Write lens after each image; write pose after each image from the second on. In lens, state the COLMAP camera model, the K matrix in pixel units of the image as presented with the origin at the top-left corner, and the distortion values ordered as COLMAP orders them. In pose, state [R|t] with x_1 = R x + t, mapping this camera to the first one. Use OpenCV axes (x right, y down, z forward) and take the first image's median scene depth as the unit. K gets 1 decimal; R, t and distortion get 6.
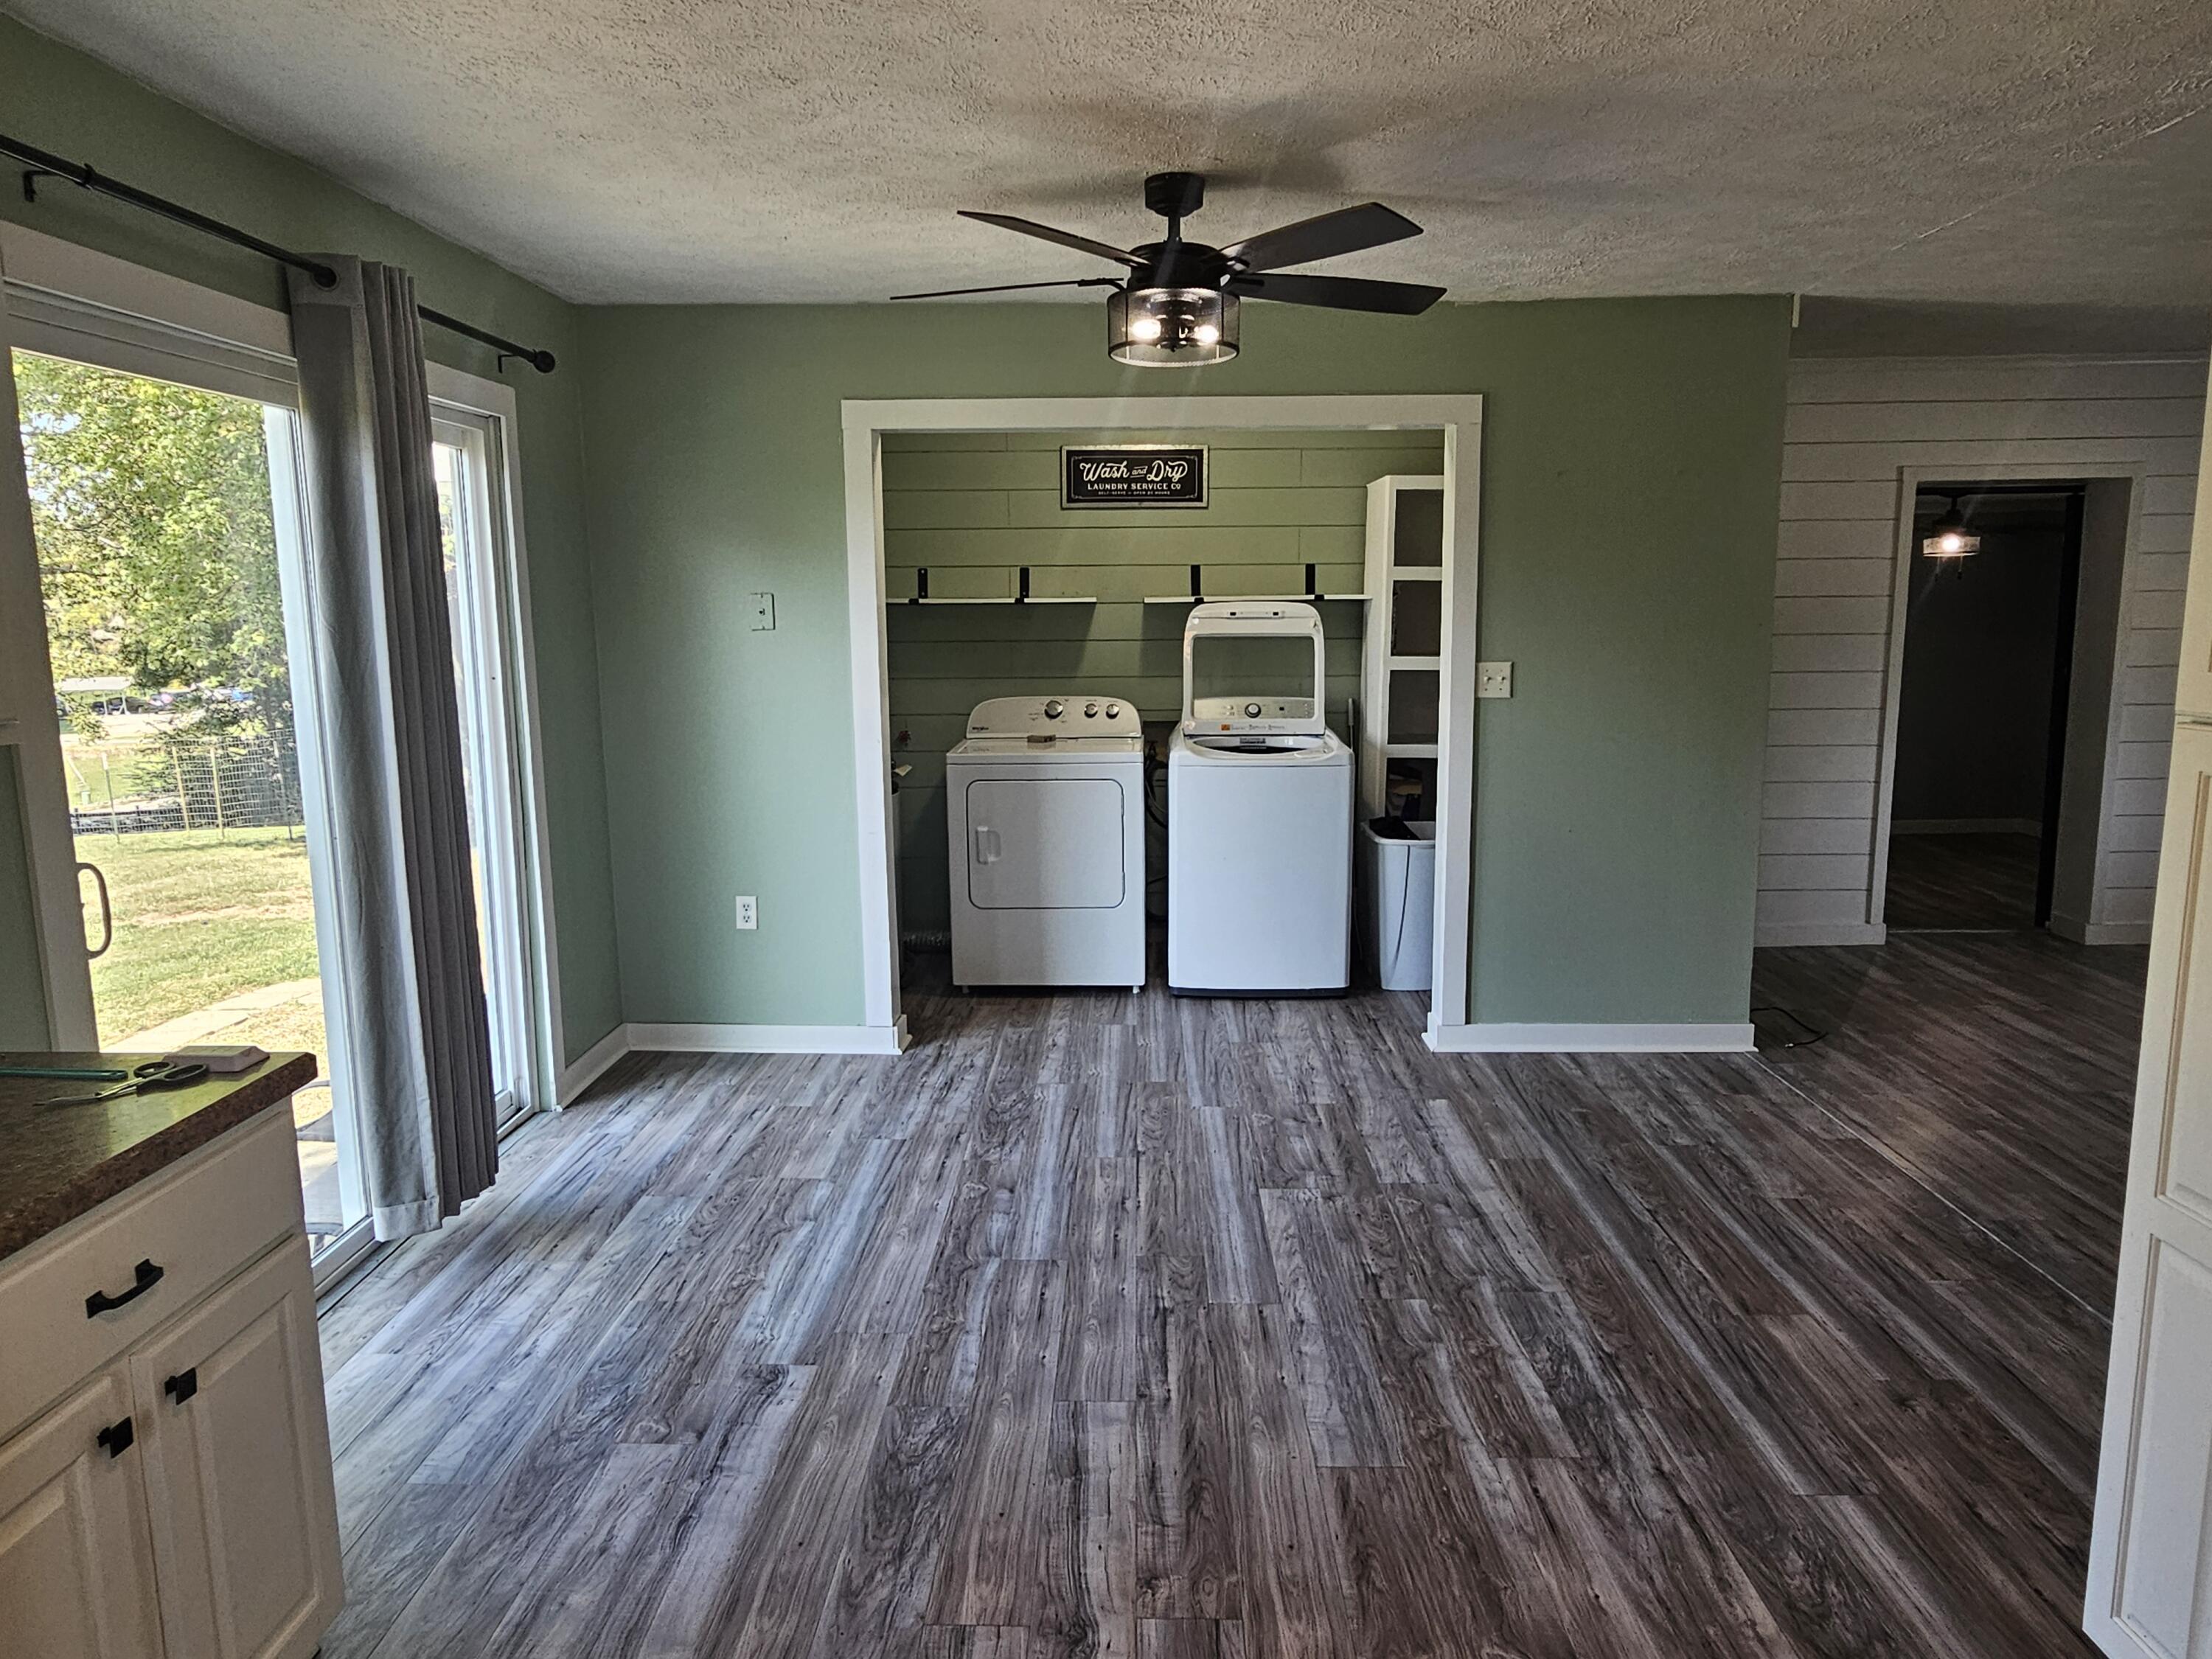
lens RADIAL K [[1431.9, 0, 1106.0], [0, 1431.9, 829.5], [0, 0, 1]] dist [-0.000106, -0.000705]
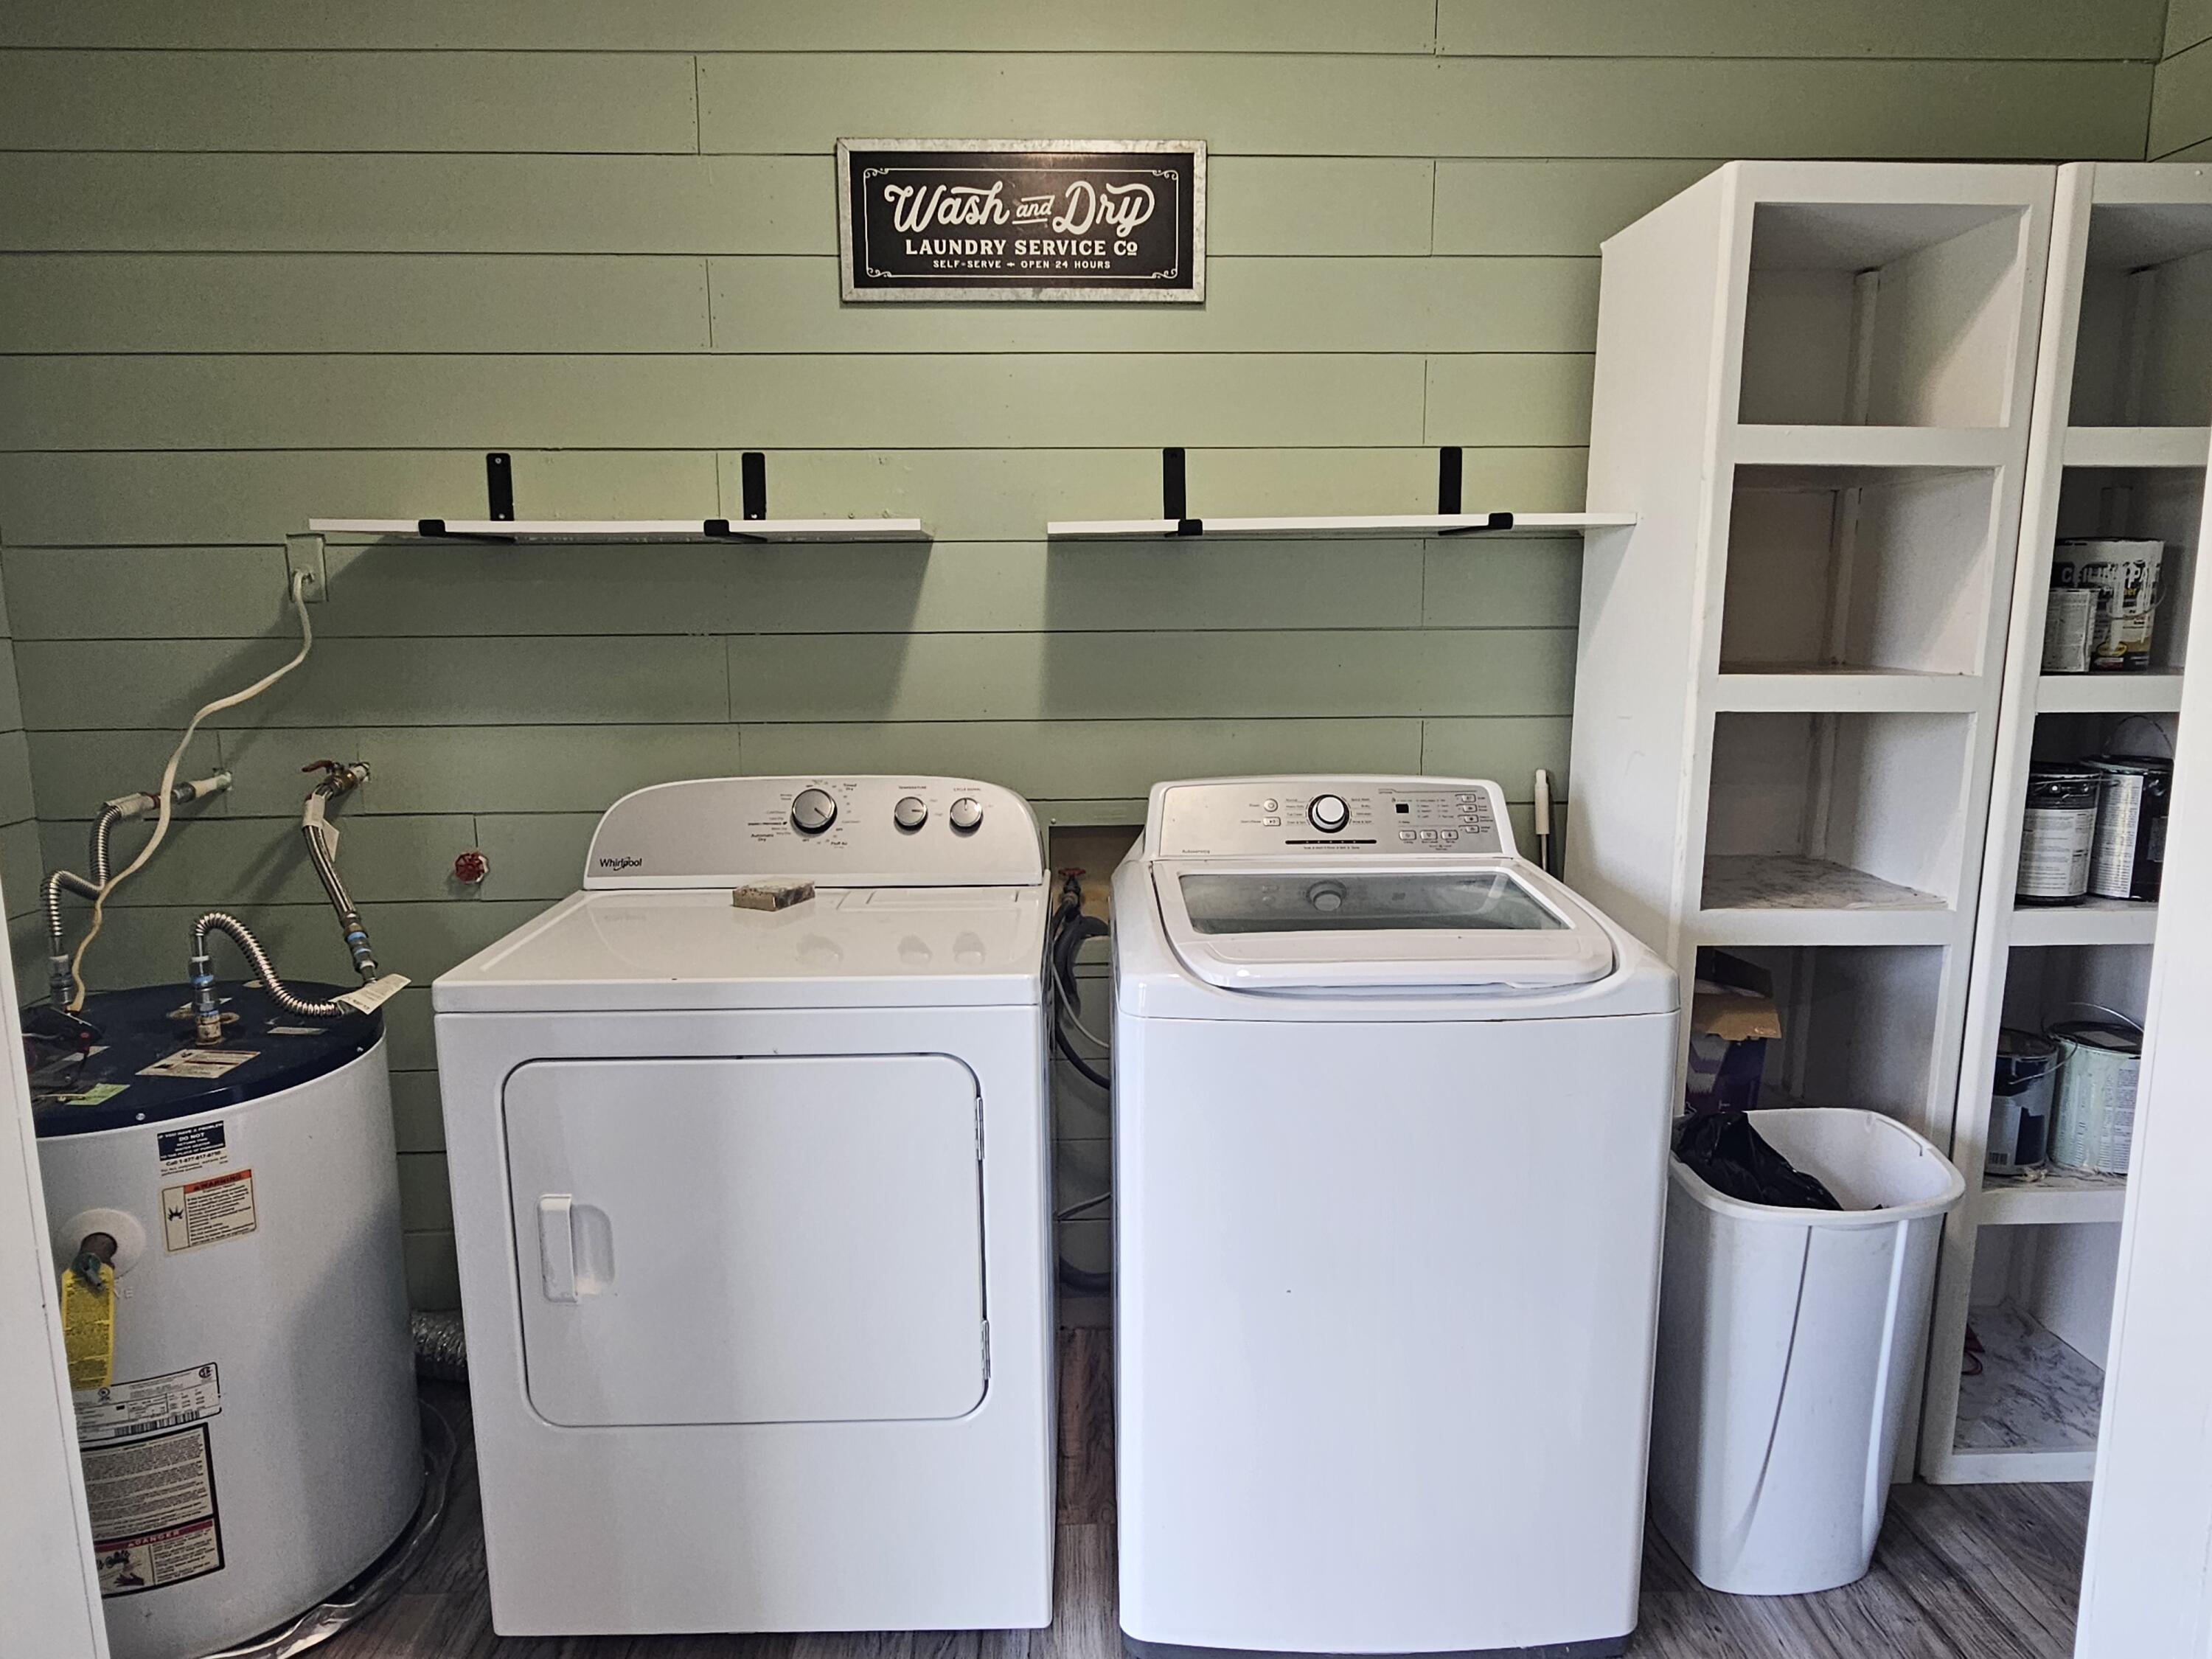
lens RADIAL K [[1431.9, 0, 1106.0], [0, 1431.9, 829.5], [0, 0, 1]] dist [-0.000106, -0.000705]
pose [[0.998567, -0.005635, 0.053225, 0.021573], [0.005358, 0.999971, 0.005353, -0.080821], [-0.053254, -0.005060, 0.998568, 0.614194]]
